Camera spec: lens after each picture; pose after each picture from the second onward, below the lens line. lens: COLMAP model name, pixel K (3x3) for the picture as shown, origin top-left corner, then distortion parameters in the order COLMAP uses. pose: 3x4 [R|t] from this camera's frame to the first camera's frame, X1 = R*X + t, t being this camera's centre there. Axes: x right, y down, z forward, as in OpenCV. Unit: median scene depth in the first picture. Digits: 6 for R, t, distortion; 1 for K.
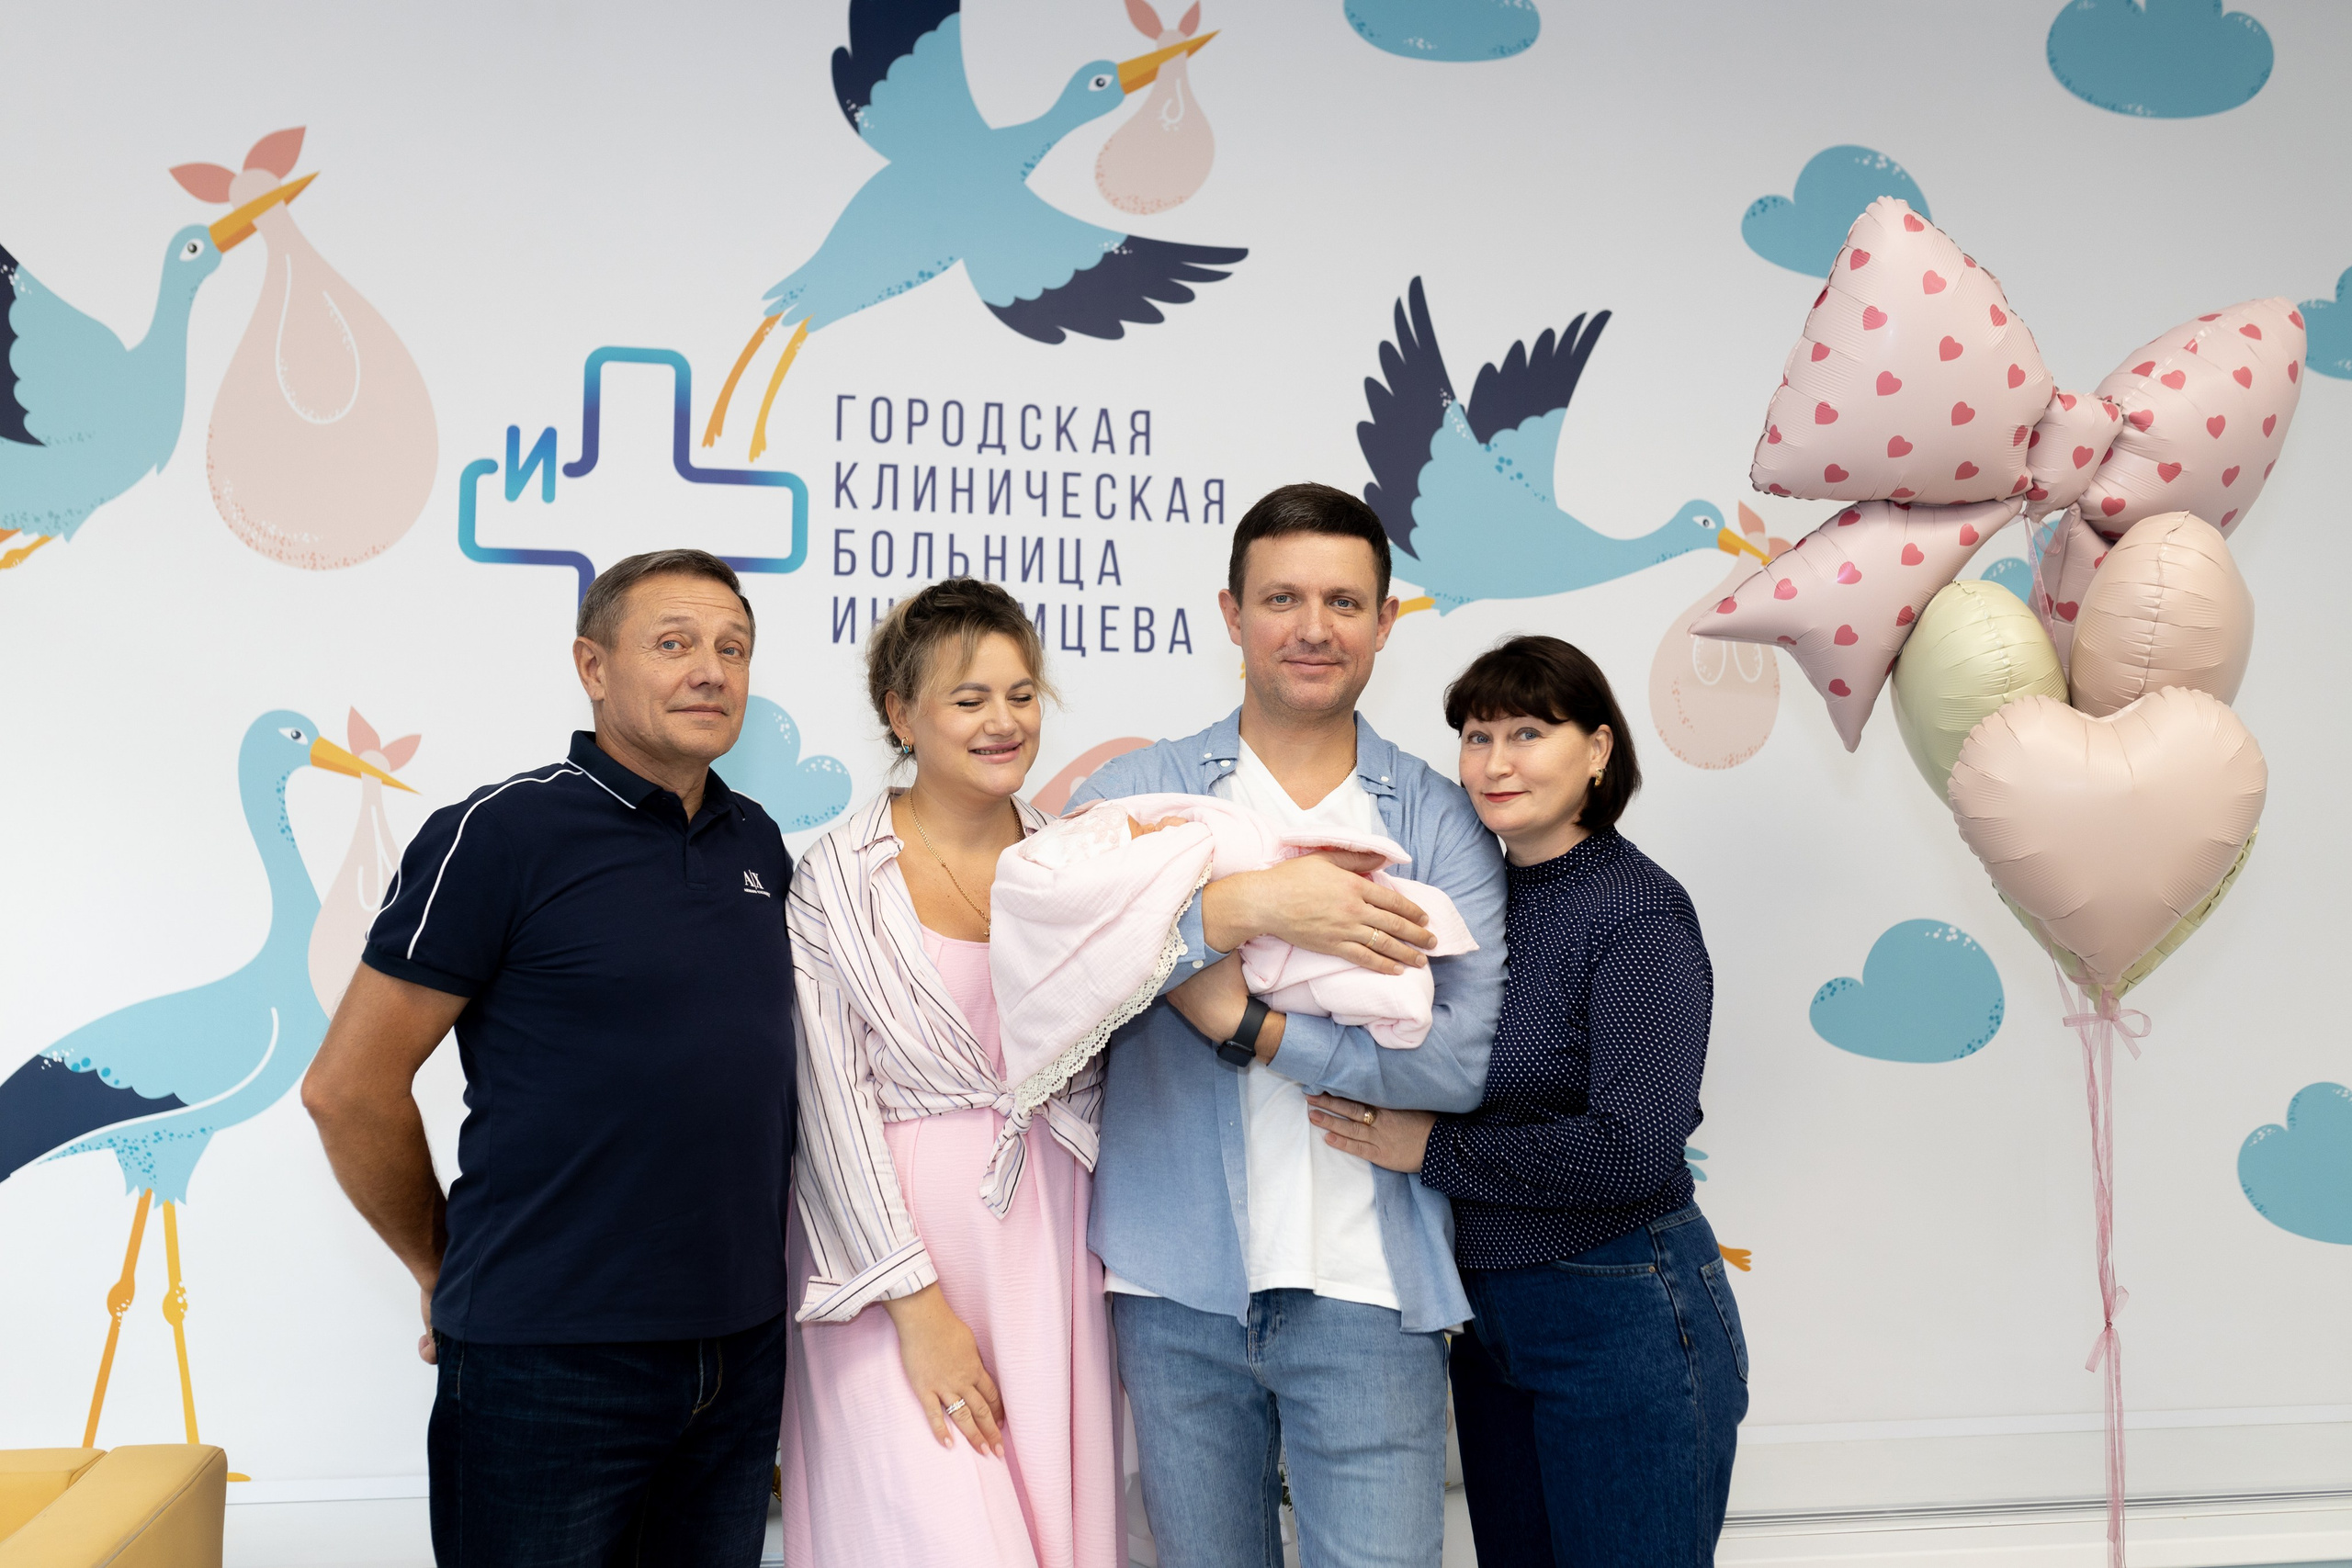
lens RADIAL K [[2296.5, 0, 1178.9], [0, 2296.5, 775.3], [0, 0, 1]] dist [-0.008084, 0.016309]
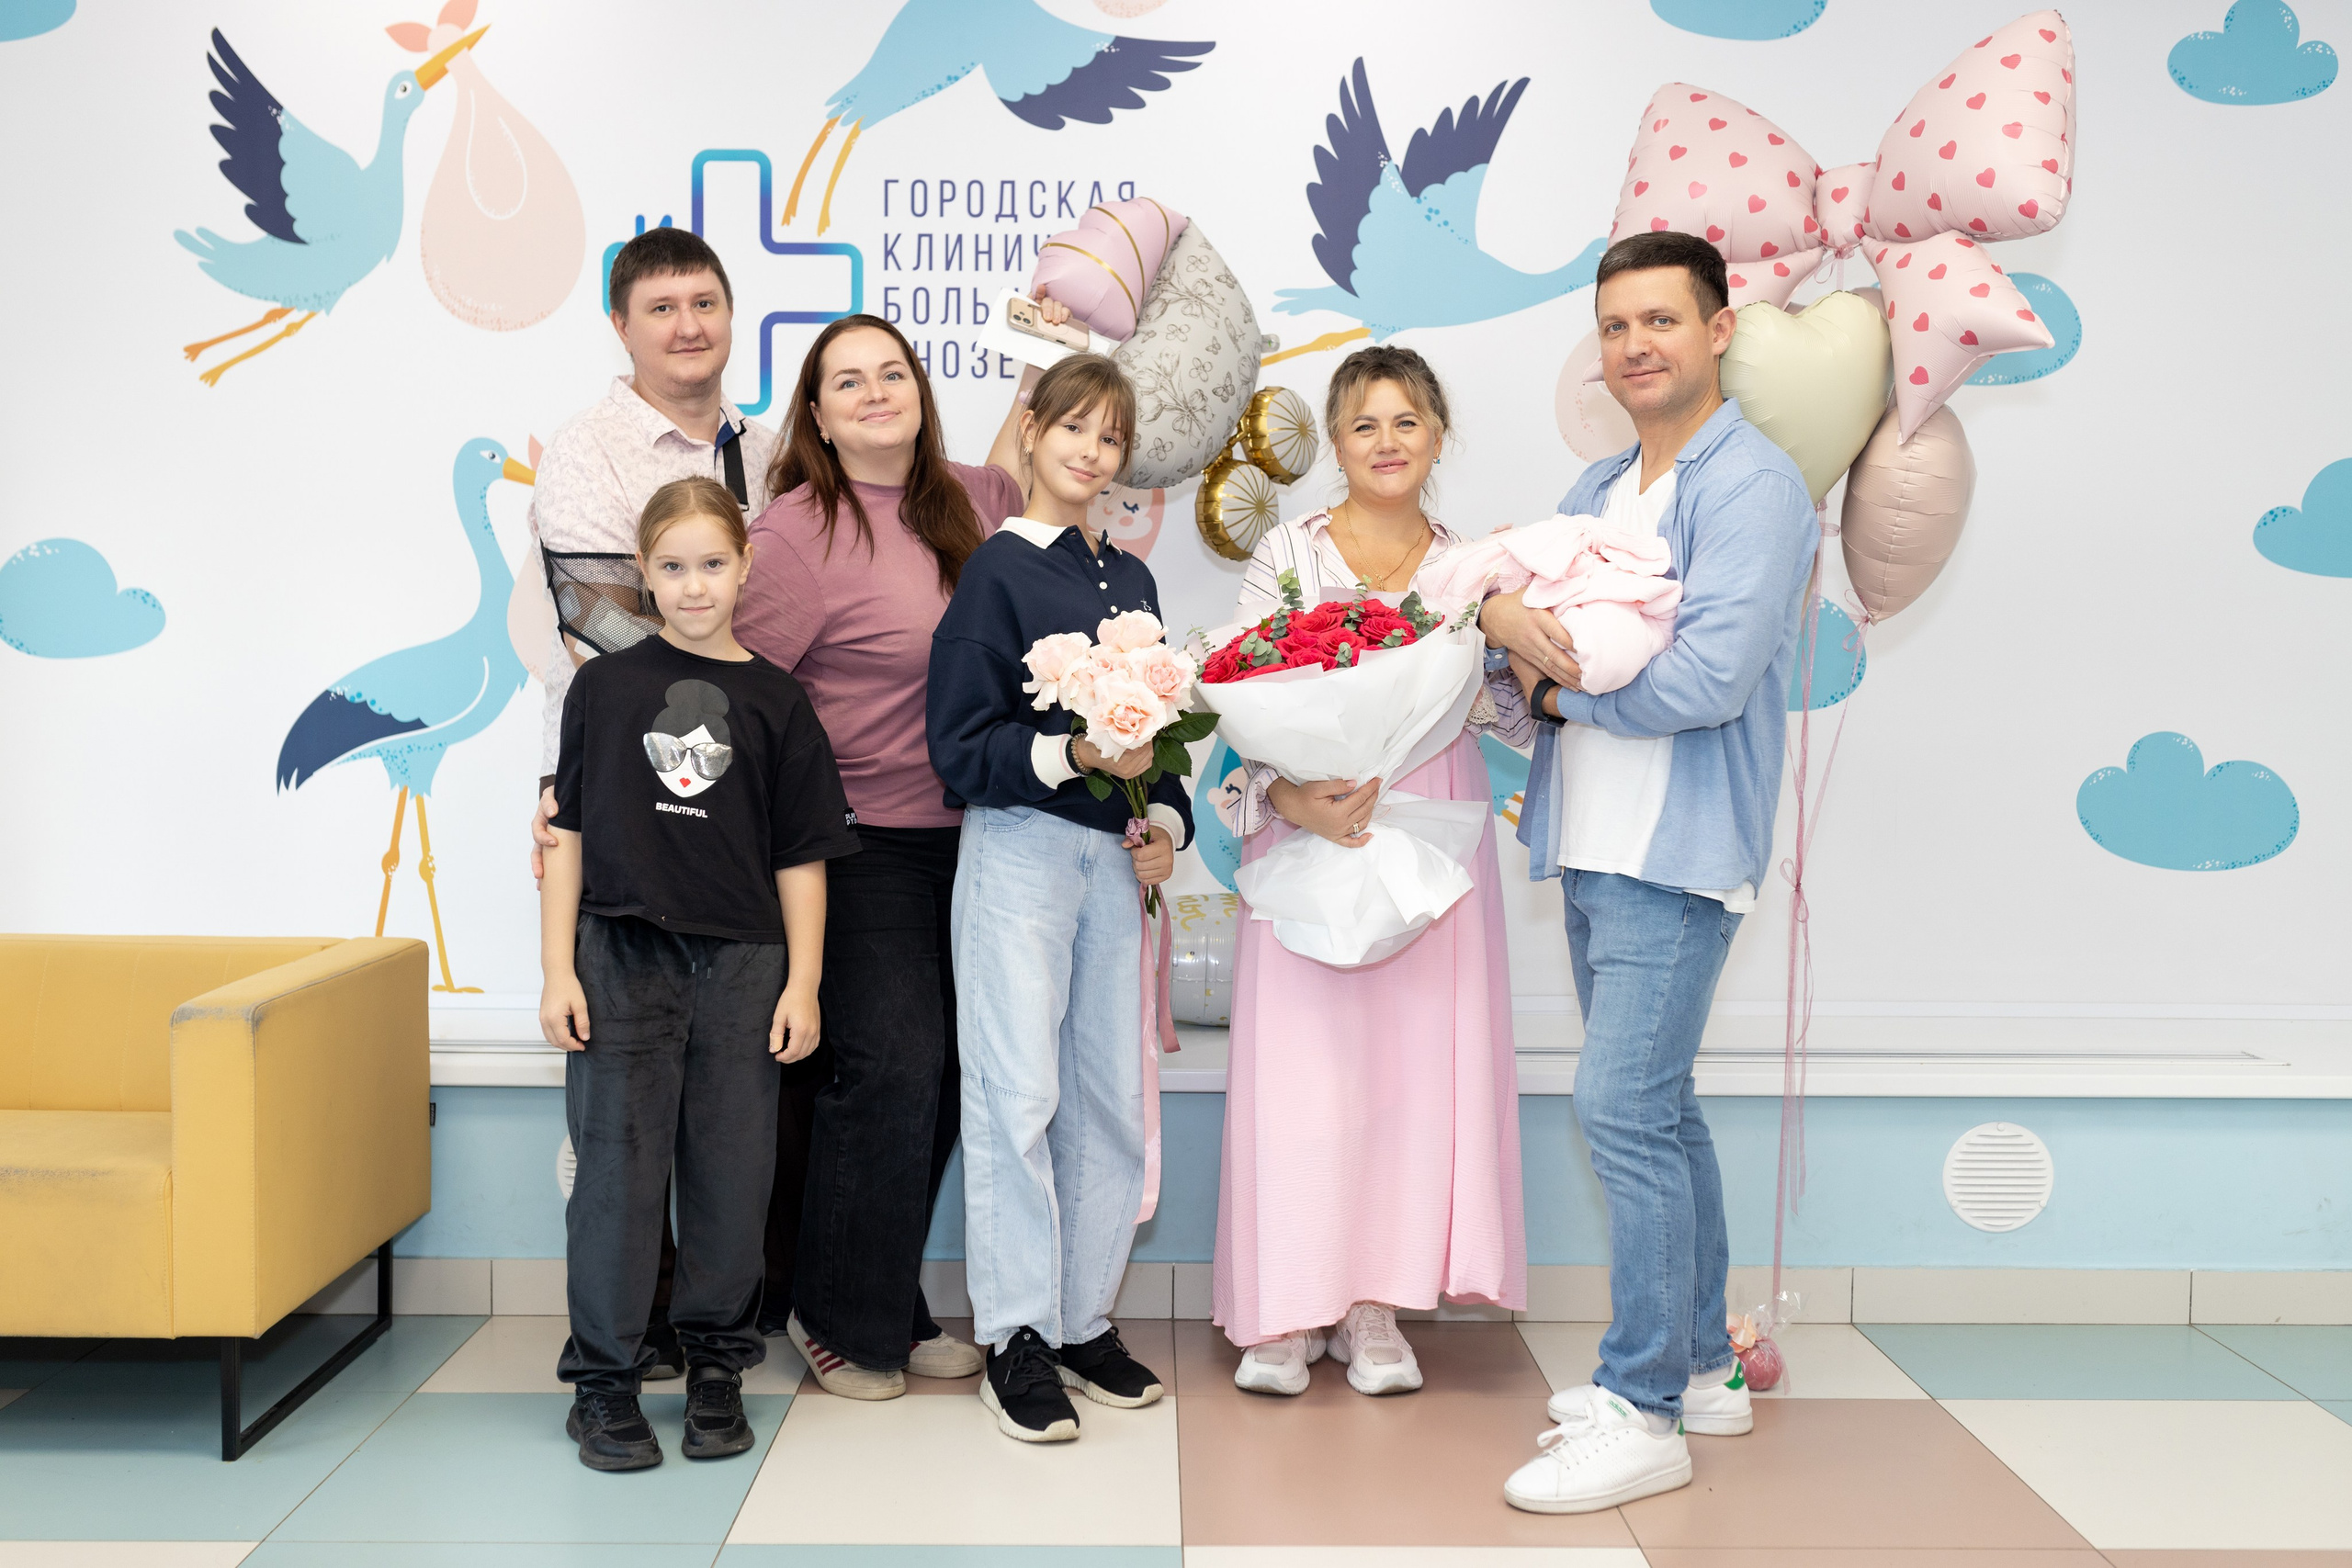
lens RADIAL K [[2296.5, 0, 1178.9], [0, 2296.5, 775.3], [0, 0, 1]] dist [-0.008084, 0.016309]
pose [[0.981985, 0.010798, -0.188650, 0.251793], [0.012812, 0.992263, 0.123489, 0.006906], [0.188524, -0.123681, 0.974249, -0.246910]]
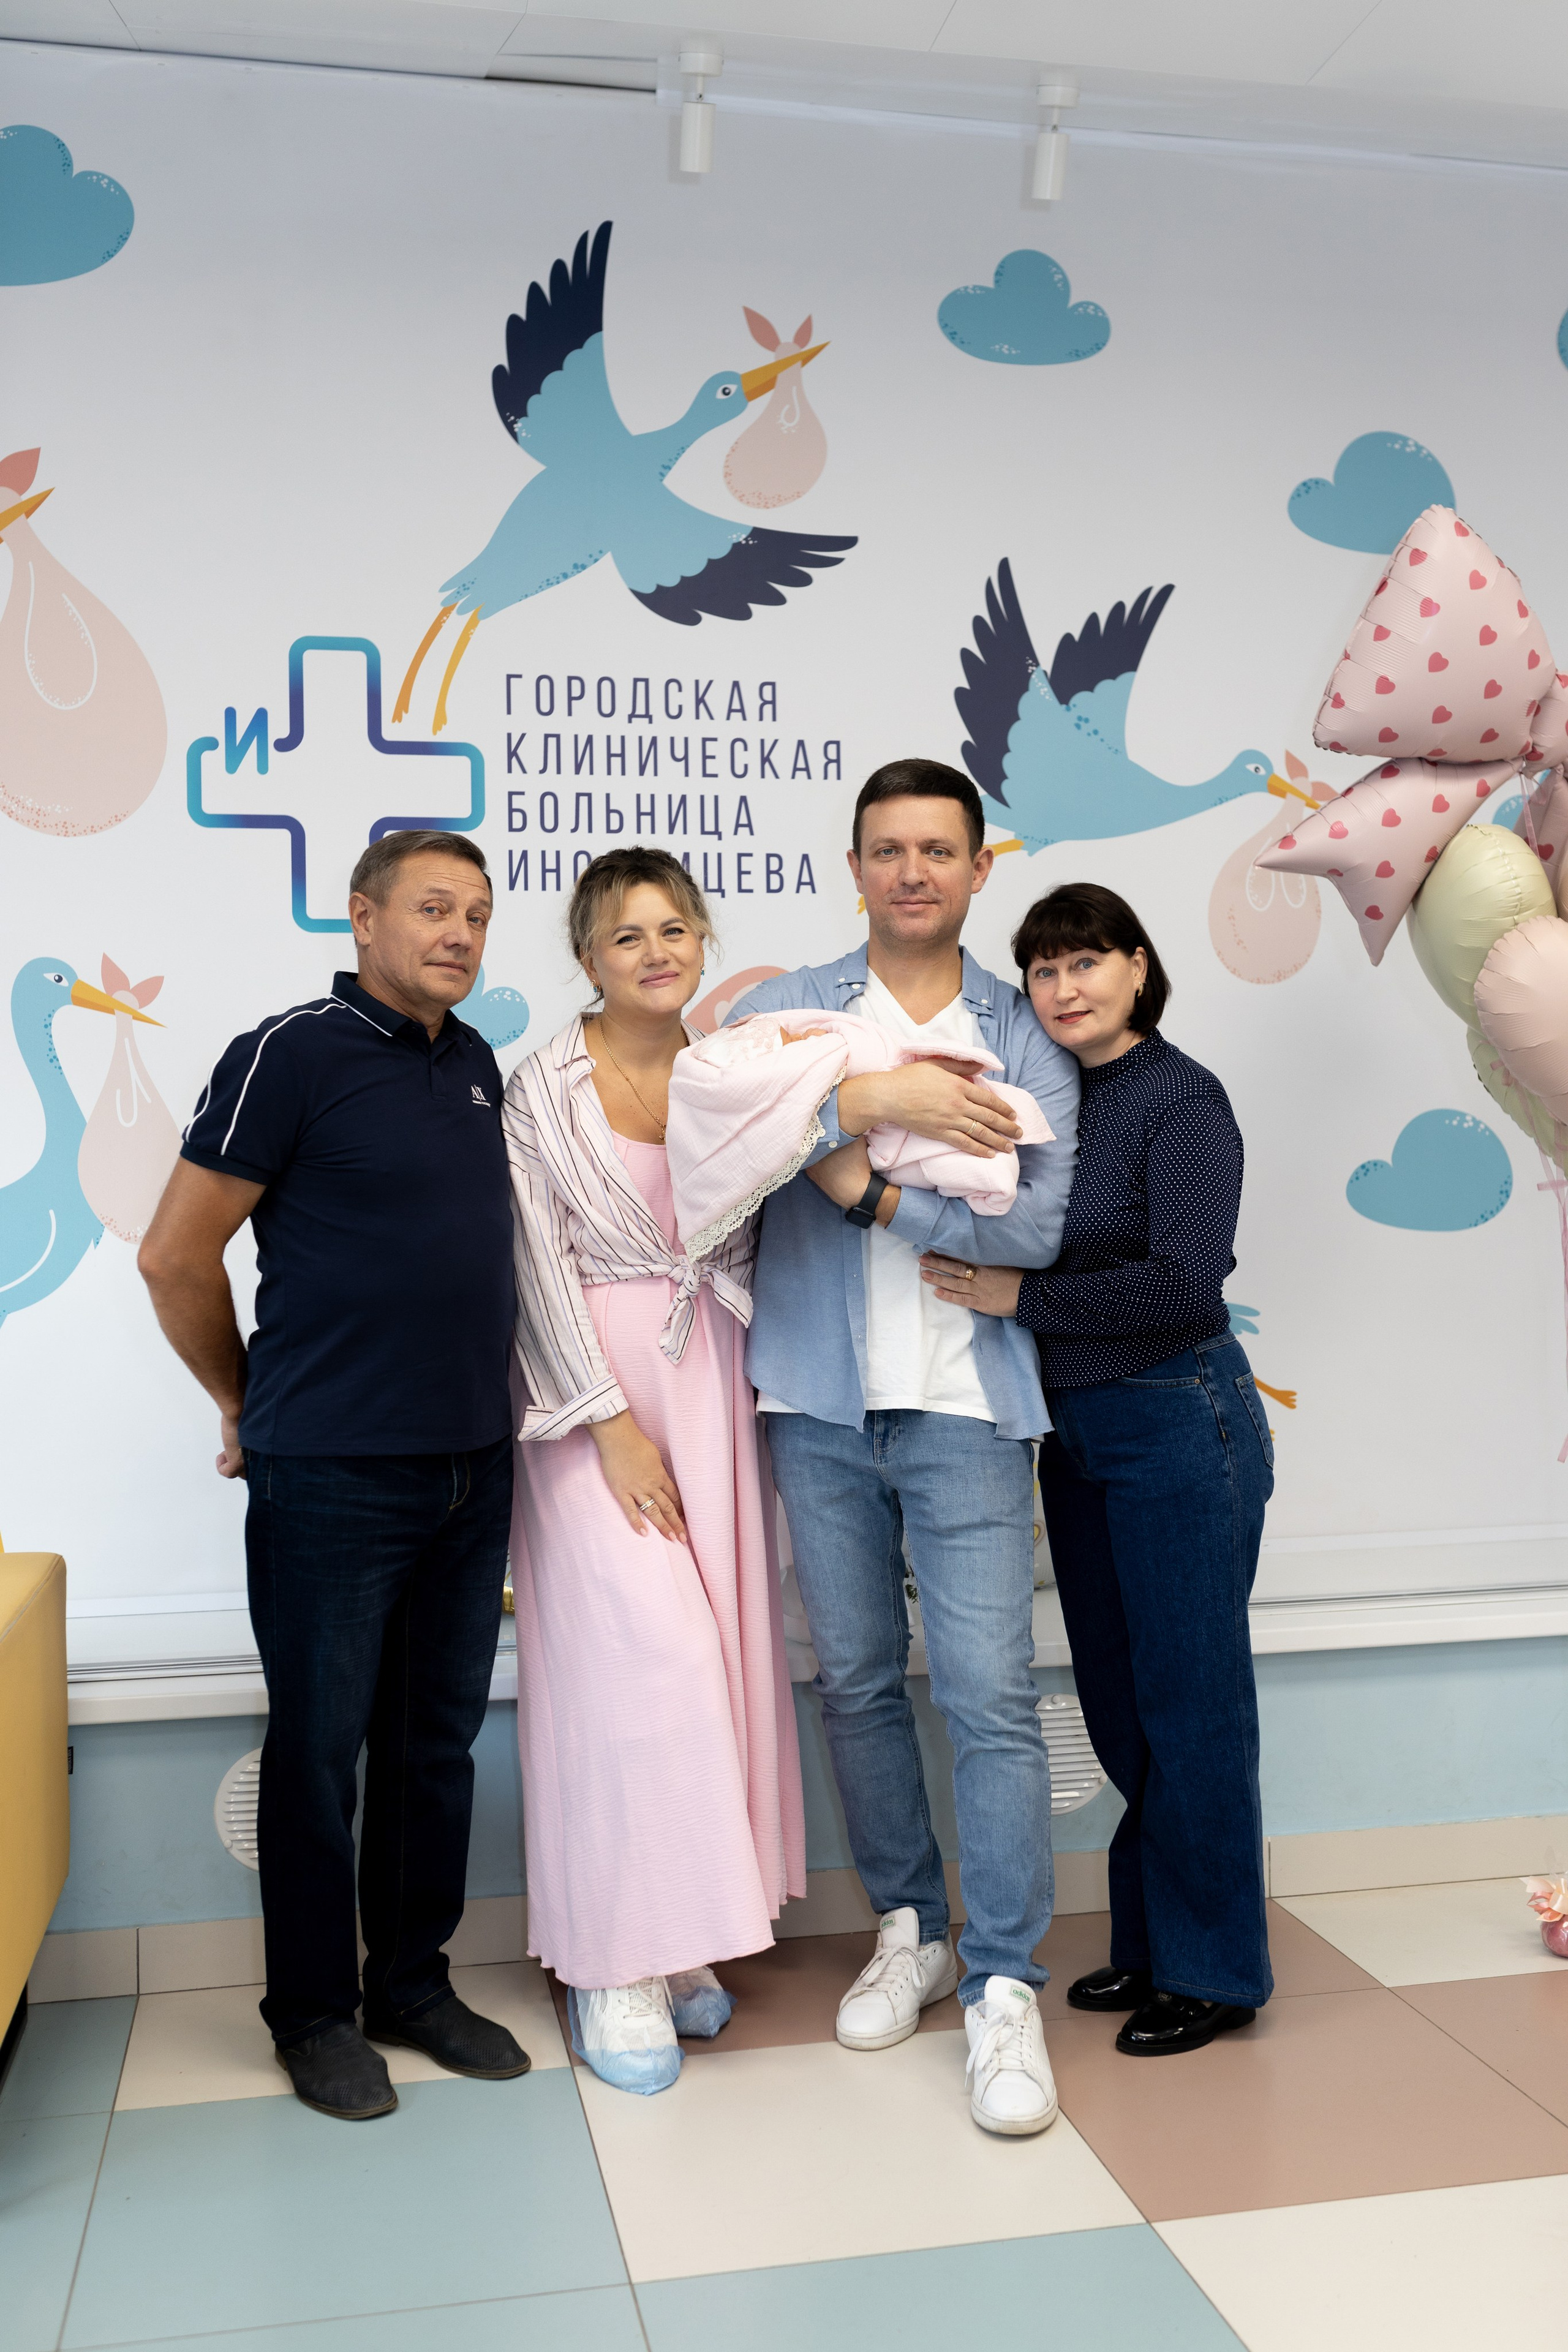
lens RADIAL K [[2224.8, 0, 788.0], [0, 2224.8, 1169.2], [0, 0, 1]] dist [-0.006614, 0.009961]
pose [[0.999791, -0.019501, 0.006155, -0.018235], [0.018946, 0.996607, 0.080101, -0.004081], [-0.007696, -0.079968, 0.996768, -0.137261]]
